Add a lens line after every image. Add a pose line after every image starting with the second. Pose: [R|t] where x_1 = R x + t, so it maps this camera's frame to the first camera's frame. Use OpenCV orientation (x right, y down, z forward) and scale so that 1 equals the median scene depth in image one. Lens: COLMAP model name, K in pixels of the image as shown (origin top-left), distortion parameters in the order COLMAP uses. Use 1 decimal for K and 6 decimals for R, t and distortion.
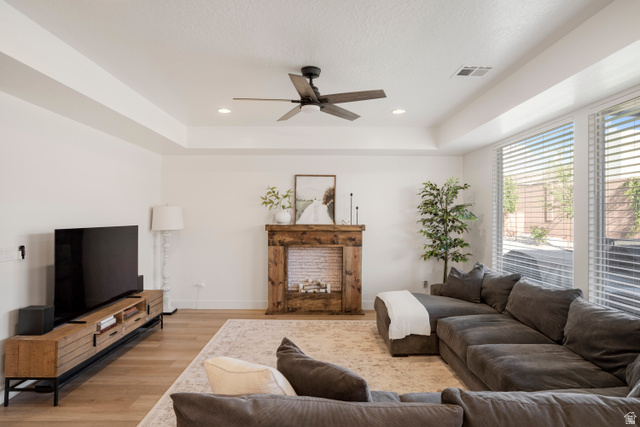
lens RADIAL K [[387.4, 0, 316.5], [0, 387.4, 214.0], [0, 0, 1]] dist [-0.044133, 0.010956]
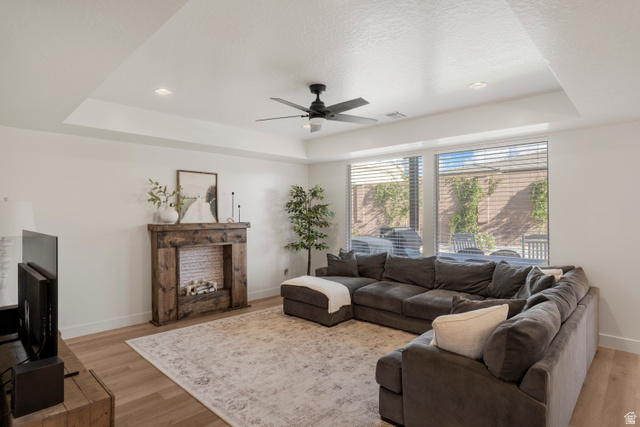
lens RADIAL K [[387.4, 0, 316.2], [0, 387.4, 211.2], [0, 0, 1]] dist [-0.044133, 0.010956]
pose [[0.659694, 0.000422, 0.751534, -0.549583], [0.001552, 0.999997, -0.001923, -0.000043], [-0.751533, 0.002435, 0.659691, 0.152987]]
